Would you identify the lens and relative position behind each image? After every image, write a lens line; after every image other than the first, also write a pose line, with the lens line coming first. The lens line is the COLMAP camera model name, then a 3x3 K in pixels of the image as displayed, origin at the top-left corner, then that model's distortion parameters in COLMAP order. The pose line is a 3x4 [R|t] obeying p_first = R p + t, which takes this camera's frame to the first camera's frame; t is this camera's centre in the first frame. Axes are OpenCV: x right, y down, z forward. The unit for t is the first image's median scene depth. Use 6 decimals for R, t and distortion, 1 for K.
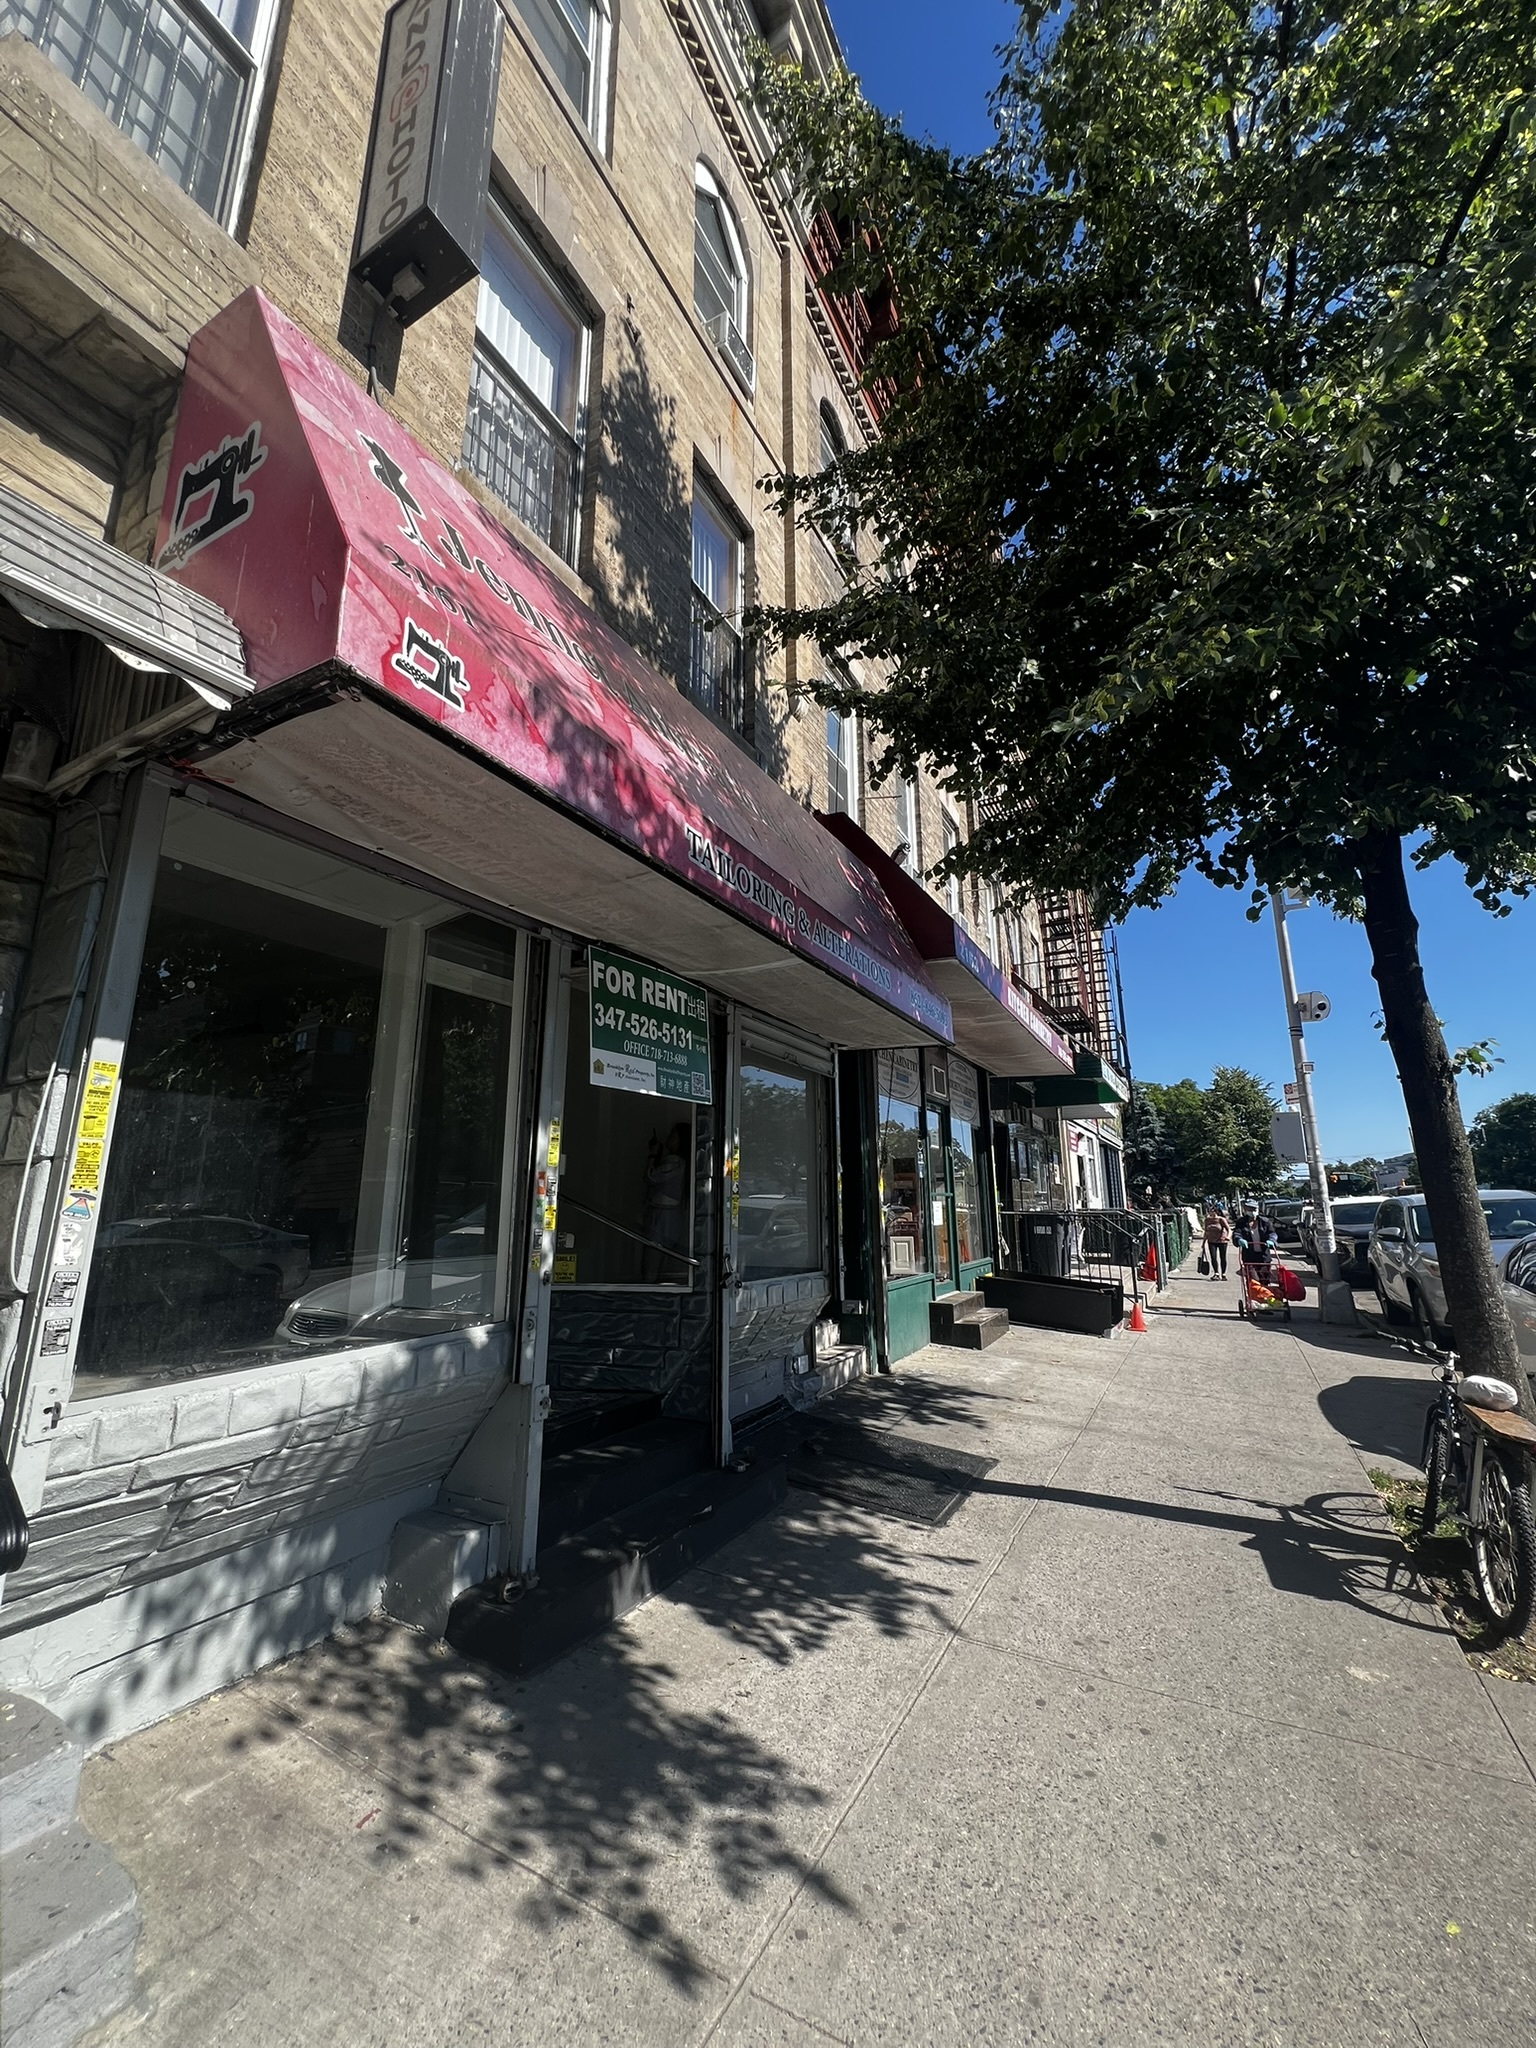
lens RADIAL K [[812.5, 0, 773.6], [0, 812.5, 1022.4], [0, 0, 1]] dist [-0.000023, -0.000041]
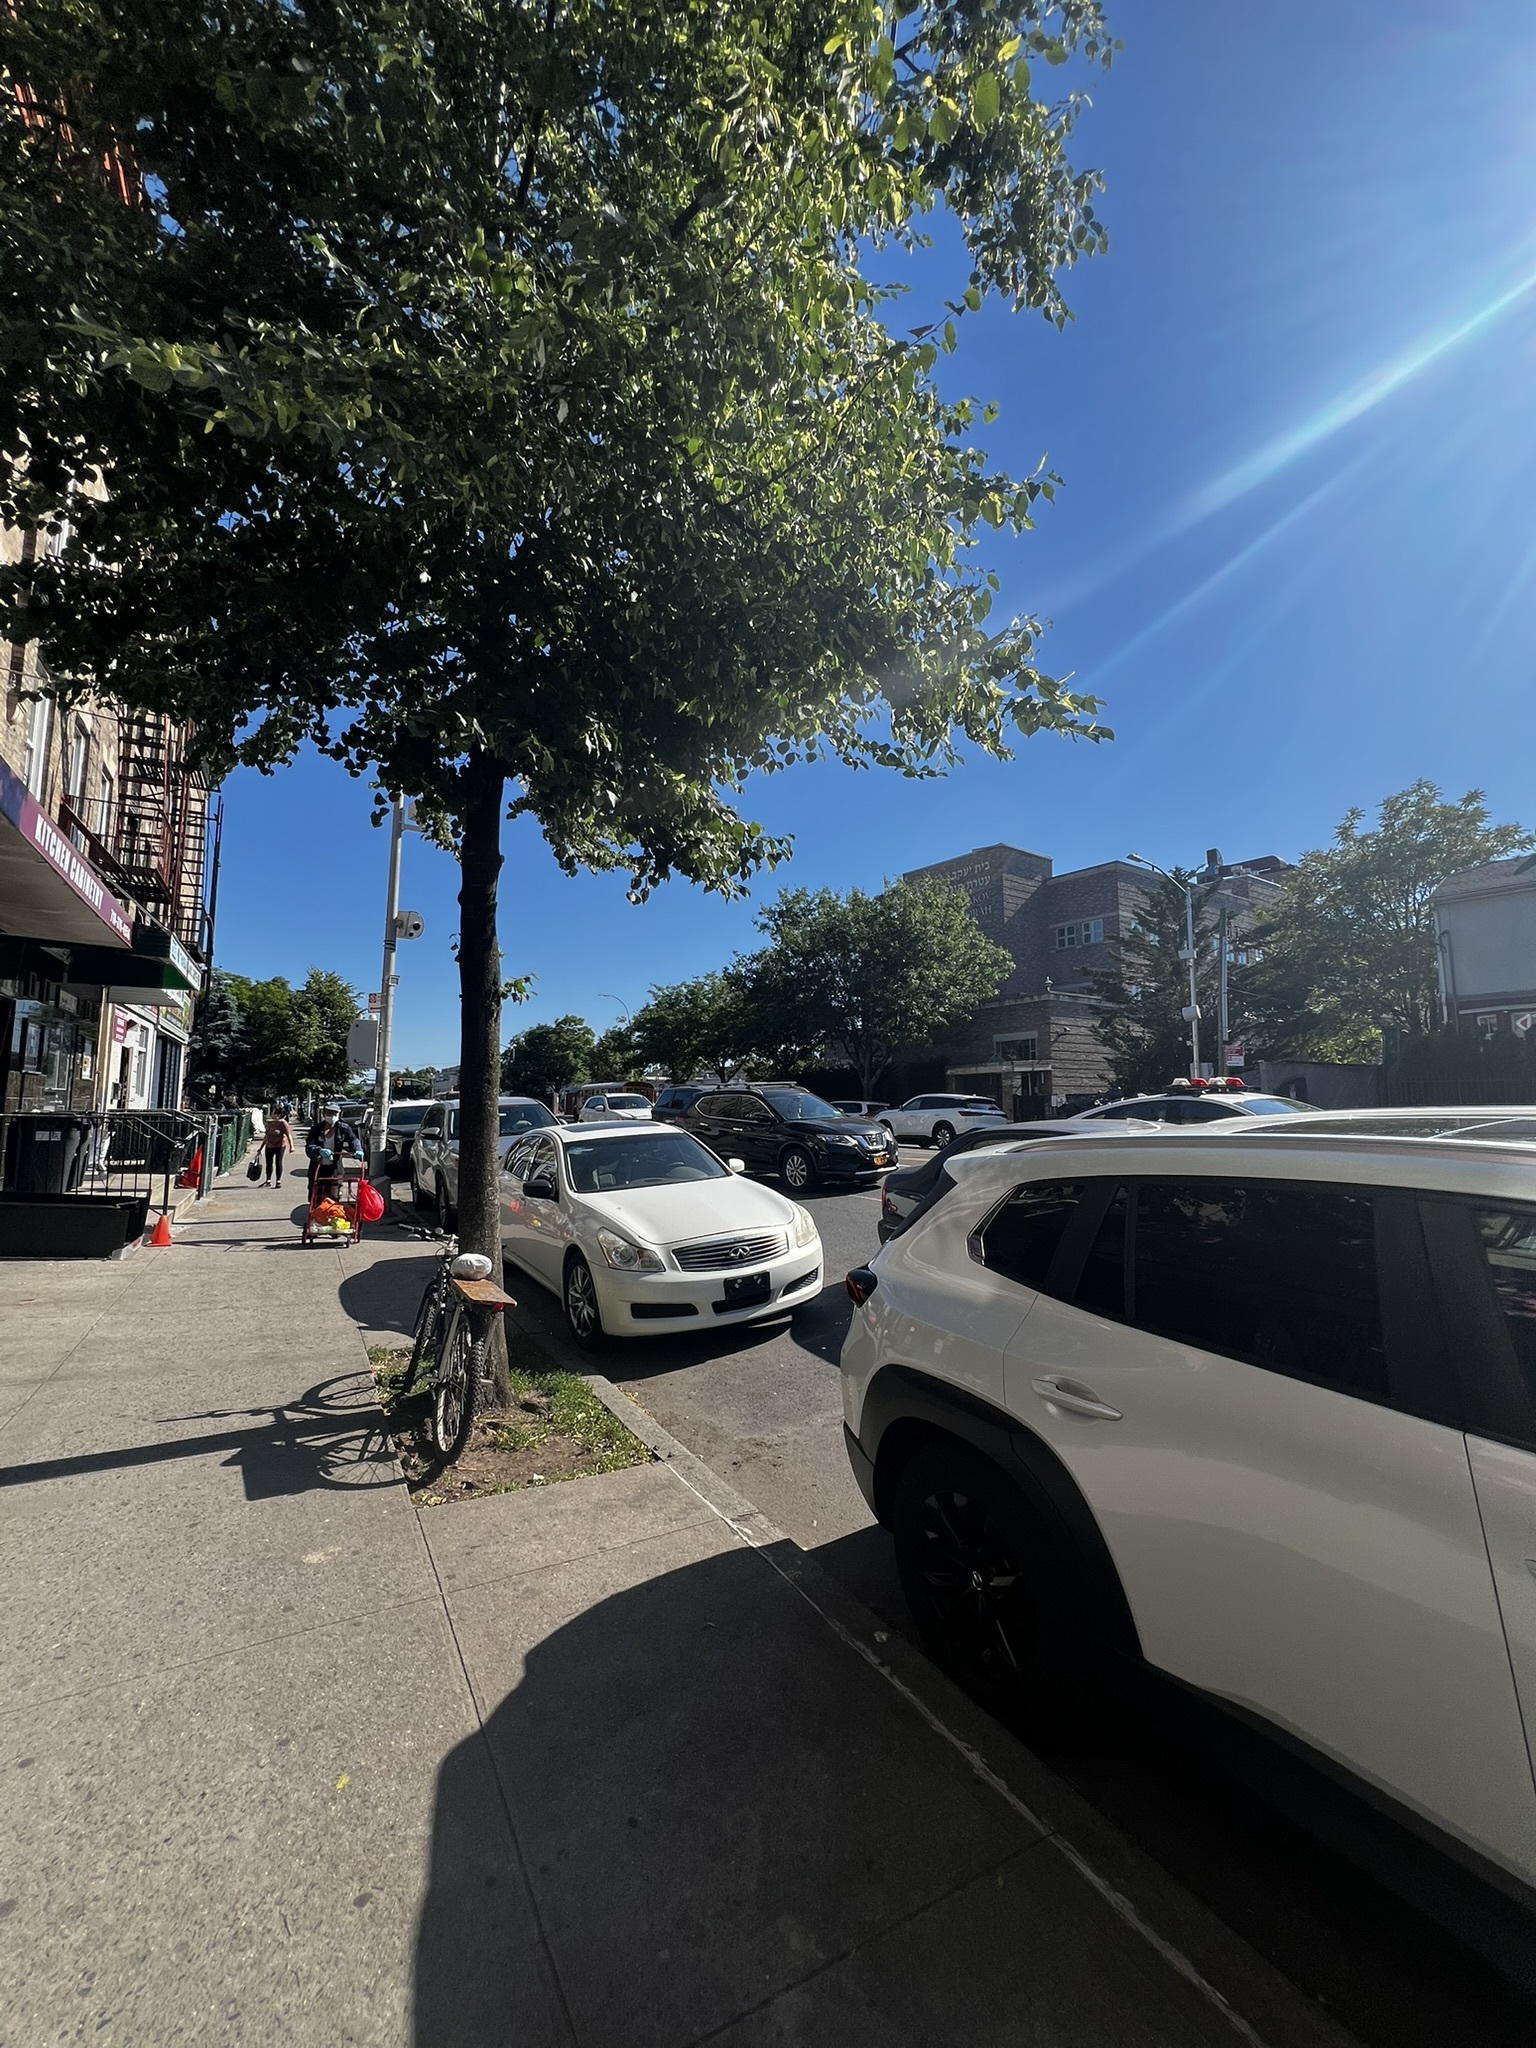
lens RADIAL K [[812.5, 0, 772.3], [0, 812.5, 1026.5], [0, 0, 1]] dist [-0.000023, -0.000041]
pose [[0.519072, 0.092413, 0.849720, 0.049785], [-0.196409, 0.980431, 0.013352, 0.008428], [-0.831858, -0.173823, 0.527065, 0.053550]]
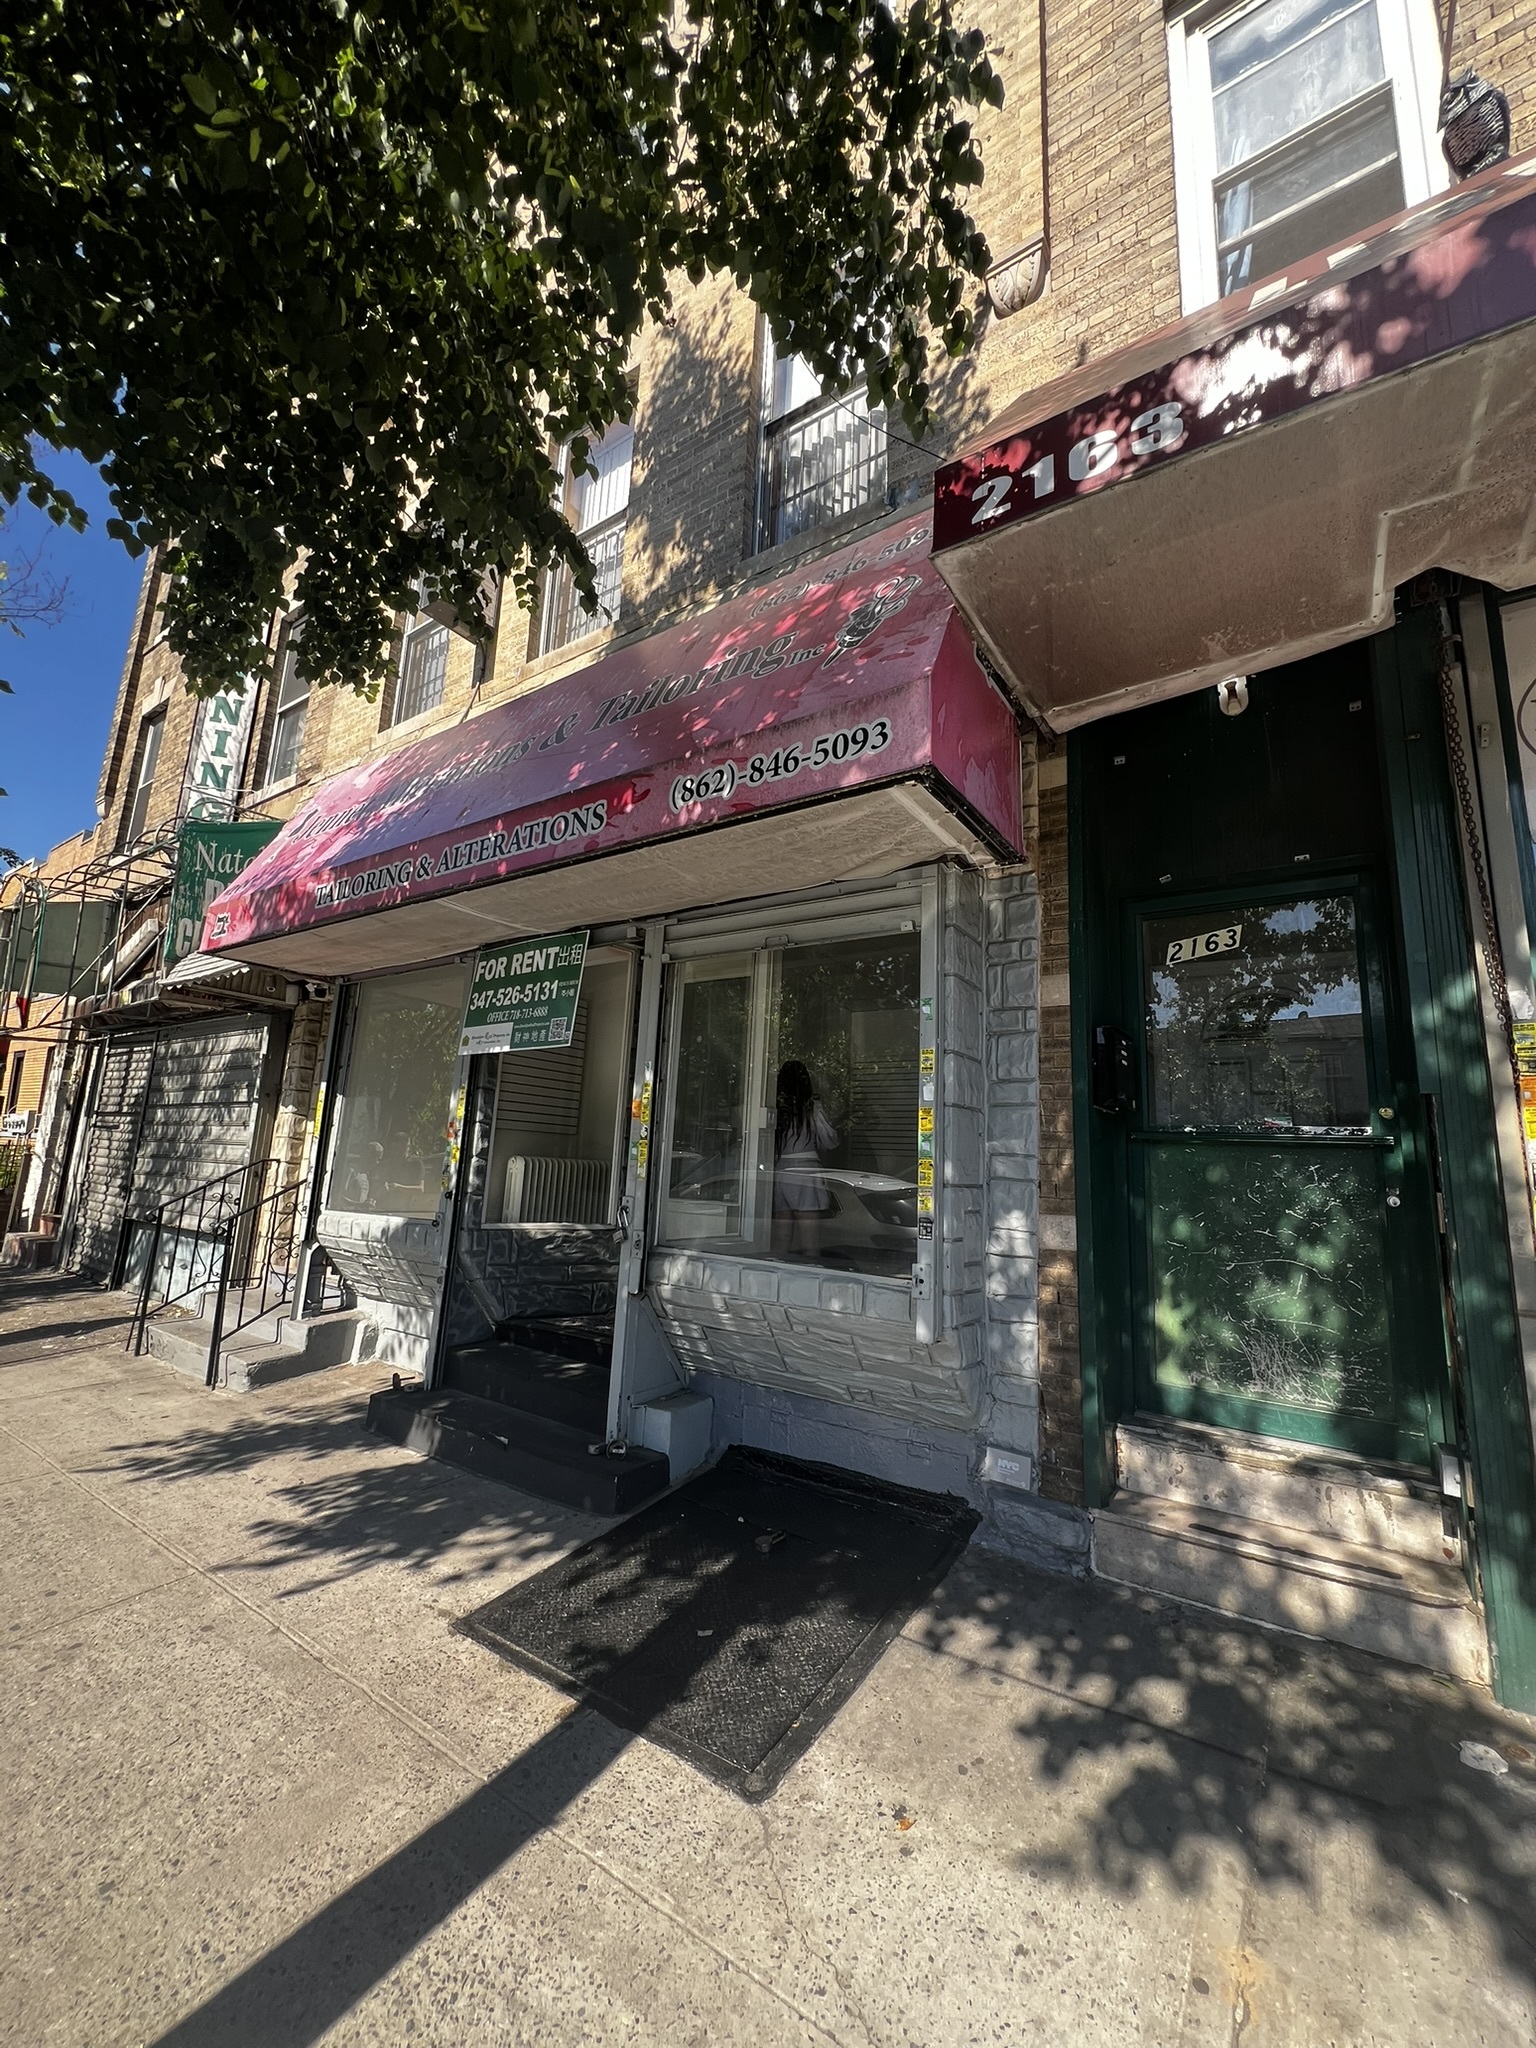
lens RADIAL K [[812.5, 0, 767.7], [0, 812.5, 1022.4], [0, 0, 1]] dist [-0.000023, -0.000041]
pose [[-0.121588, -0.179066, -0.976295, 0.812064], [0.169408, 0.965417, -0.198169, 0.293163], [0.978017, -0.189487, -0.087048, 1.257557]]
